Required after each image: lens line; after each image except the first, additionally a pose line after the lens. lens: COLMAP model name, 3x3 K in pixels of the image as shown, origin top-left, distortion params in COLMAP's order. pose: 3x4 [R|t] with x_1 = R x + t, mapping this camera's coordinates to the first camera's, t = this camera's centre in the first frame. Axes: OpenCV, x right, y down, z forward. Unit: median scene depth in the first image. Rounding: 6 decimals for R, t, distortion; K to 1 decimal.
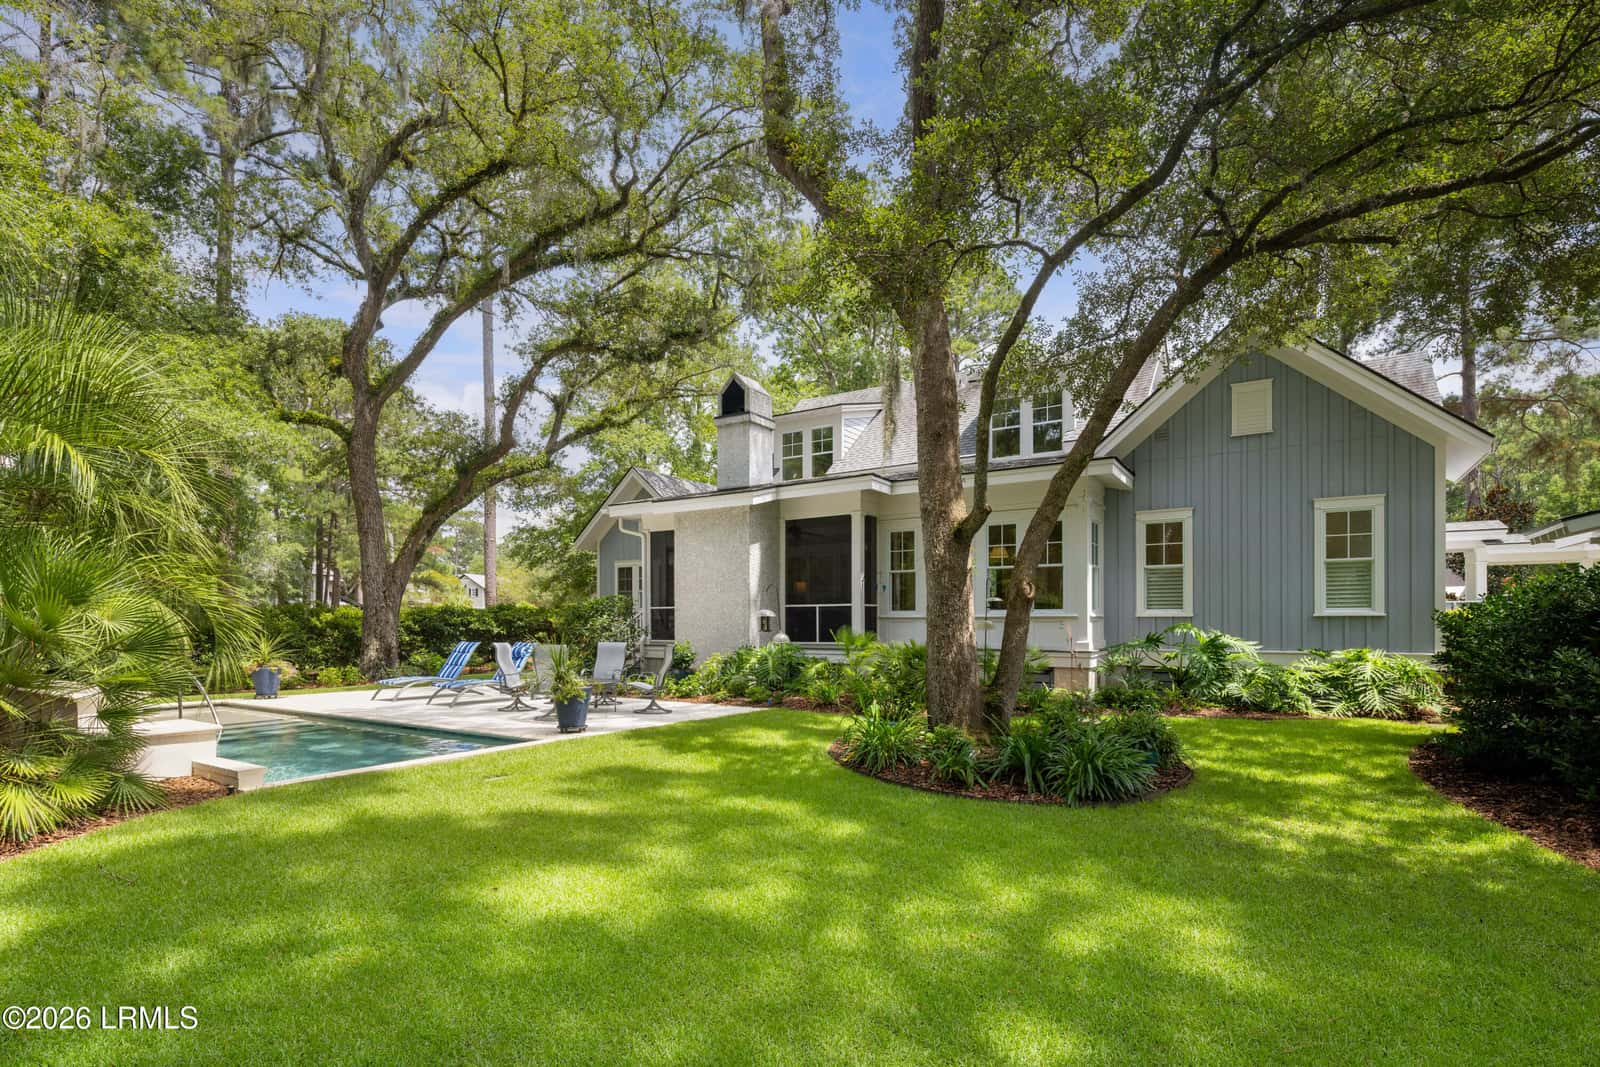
lens RADIAL K [[782.3, 0, 799.9], [0, 782.3, 624.1], [0, 0, 1]] dist [0.008835, 0.000251]
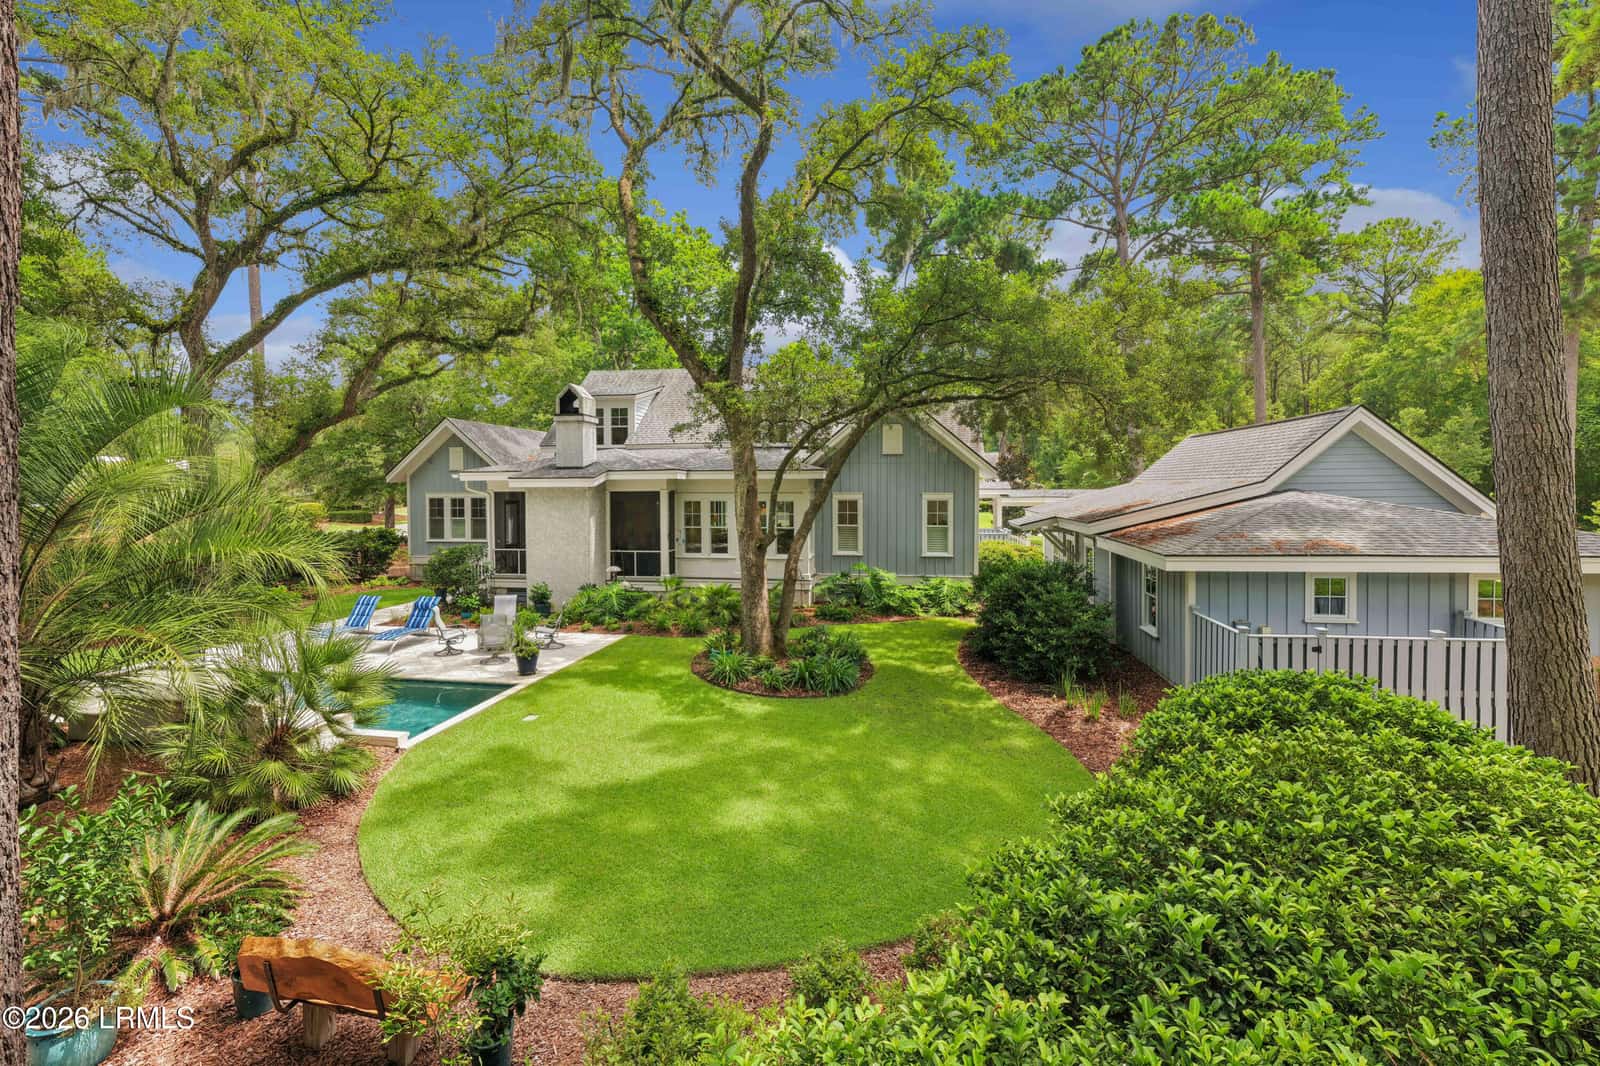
lens RADIAL K [[681.4, 0, 799.1], [0, 681.4, 496.2], [0, 0, 1]] dist [0.017586, -0.000013]
pose [[0.921063, -0.005592, 0.389373, -0.186209], [0.000372, 0.999909, 0.013481, -0.140170], [-0.389413, -0.012272, 0.920981, -0.287290]]
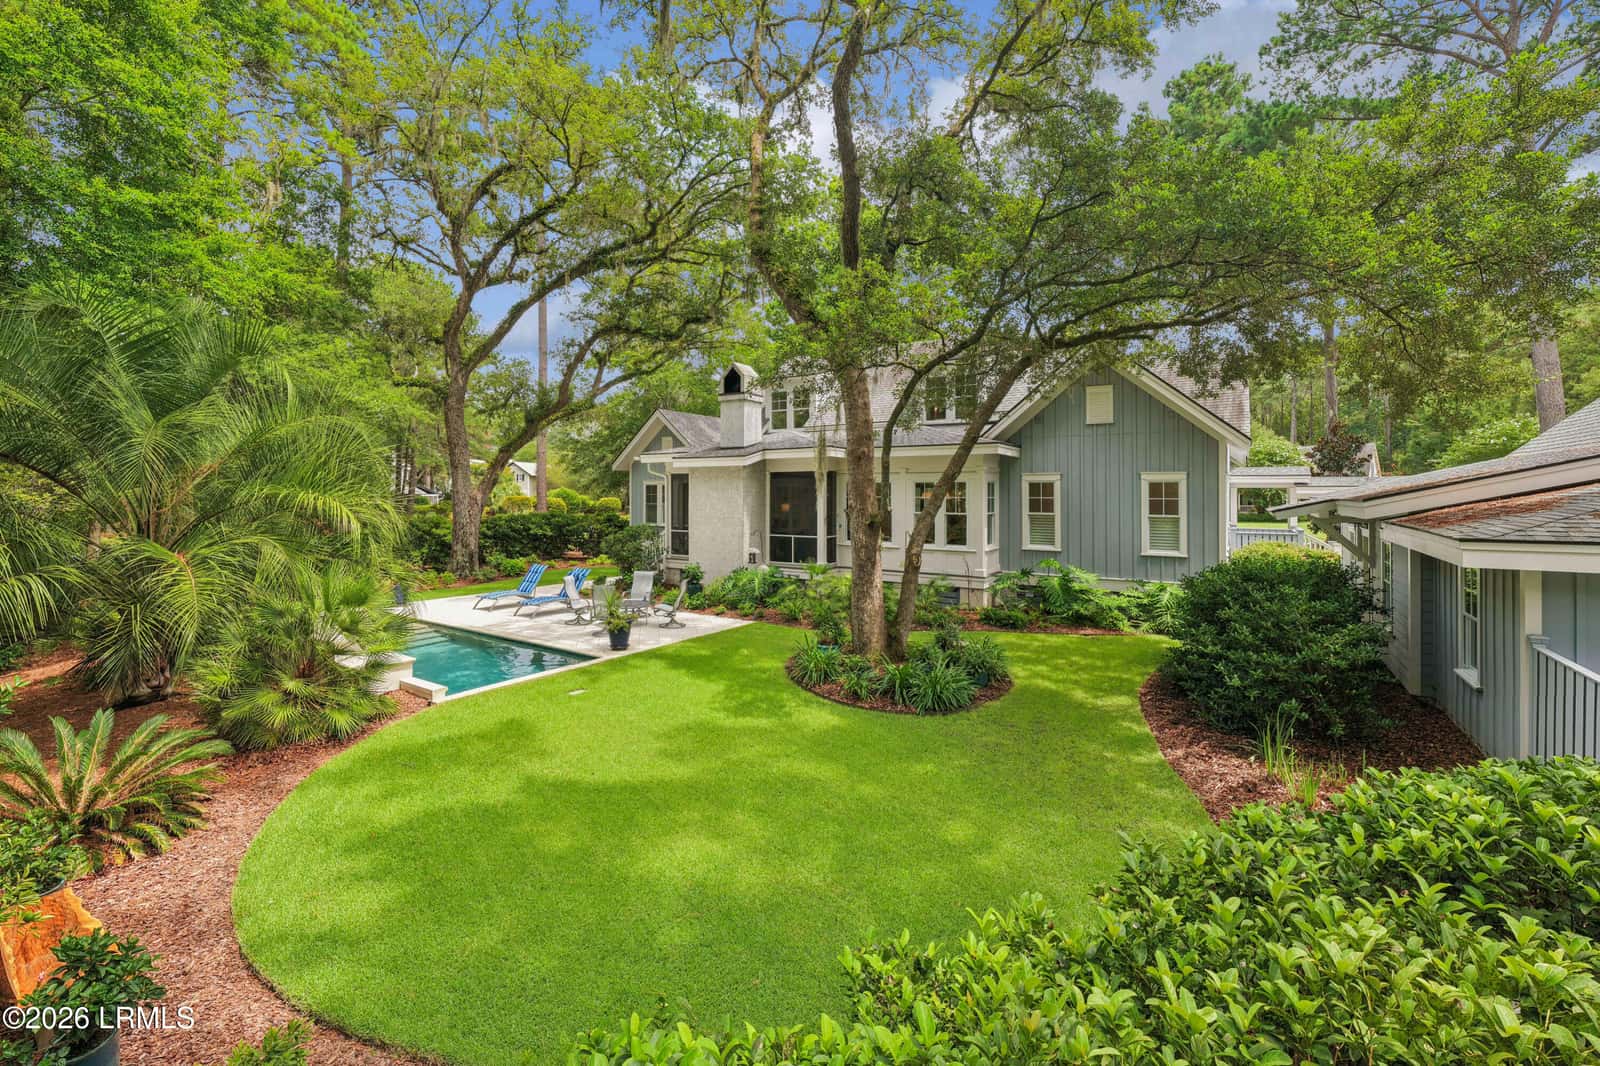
lens RADIAL K [[683.1, 0, 796.0], [0, 683.1, 487.3], [0, 0, 1]] dist [0.001159, -0.000151]
pose [[0.999964, 0.005284, -0.006623, 0.034398], [-0.005324, 0.999968, -0.005954, -0.098694], [0.006592, 0.005989, 0.999960, -0.189873]]
